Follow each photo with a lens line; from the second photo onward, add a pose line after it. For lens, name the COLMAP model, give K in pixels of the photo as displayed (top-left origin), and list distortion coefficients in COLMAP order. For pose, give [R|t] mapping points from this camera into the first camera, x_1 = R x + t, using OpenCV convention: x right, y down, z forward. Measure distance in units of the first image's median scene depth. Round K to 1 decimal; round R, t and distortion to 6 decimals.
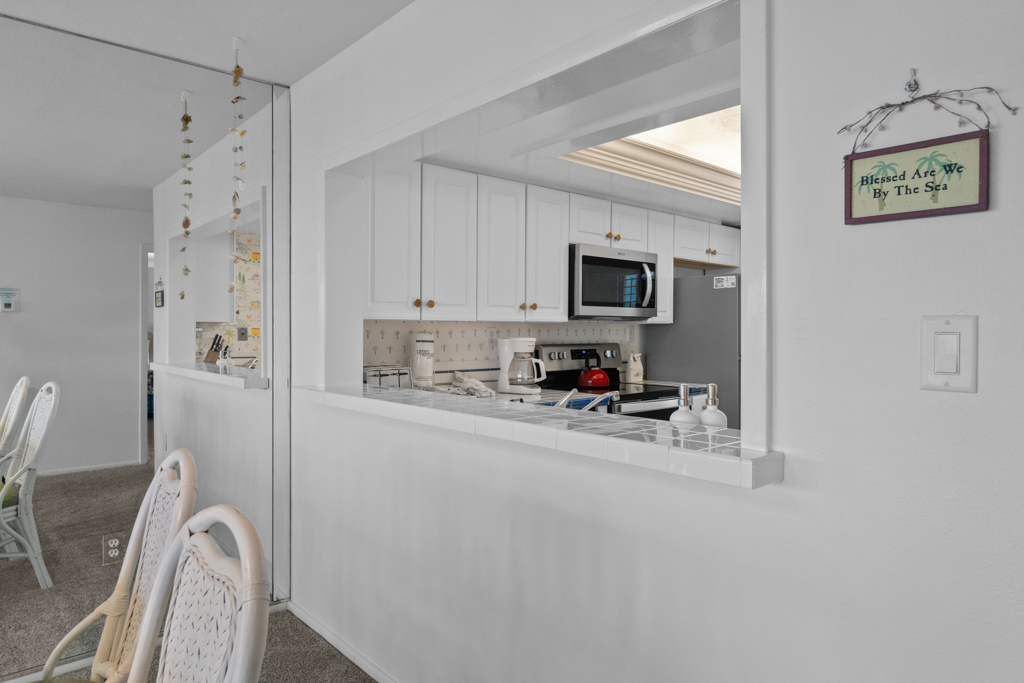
lens RADIAL K [[633.0, 0, 511.0], [0, 633.0, 338.4], [0, 0, 1]] dist [0.003282, 0.000581]
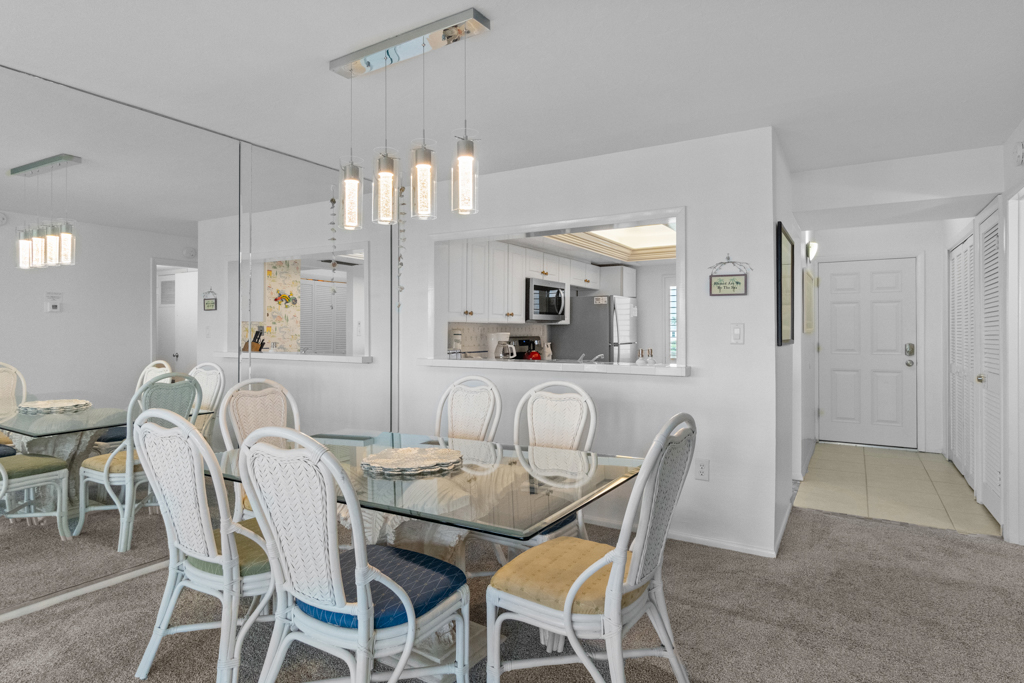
lens RADIAL K [[583.6, 0, 510.1], [0, 583.6, 334.4], [0, 0, 1]] dist [0.002722, 0.003131]
pose [[0.952675, -0.000112, 0.303991, -0.428882], [0.001570, 0.999988, -0.004551, 0.010840], [-0.303987, 0.004813, 0.952664, -0.490039]]
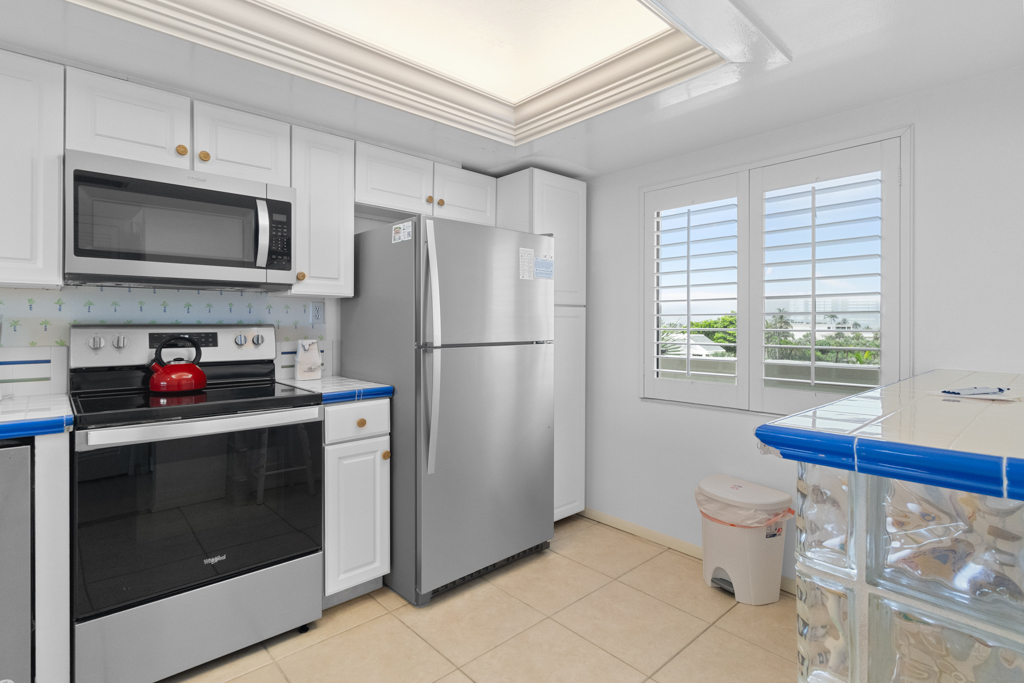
lens RADIAL K [[494.8, 0, 491.9], [0, 494.8, 325.2], [0, 0, 1]] dist [-0.005838, 0.003362]
pose [[0.999972, 0.004412, -0.005972, 0.494420], [-0.004426, 0.999988, -0.002222, 0.010098], [0.005962, 0.002249, 0.999980, 0.548332]]
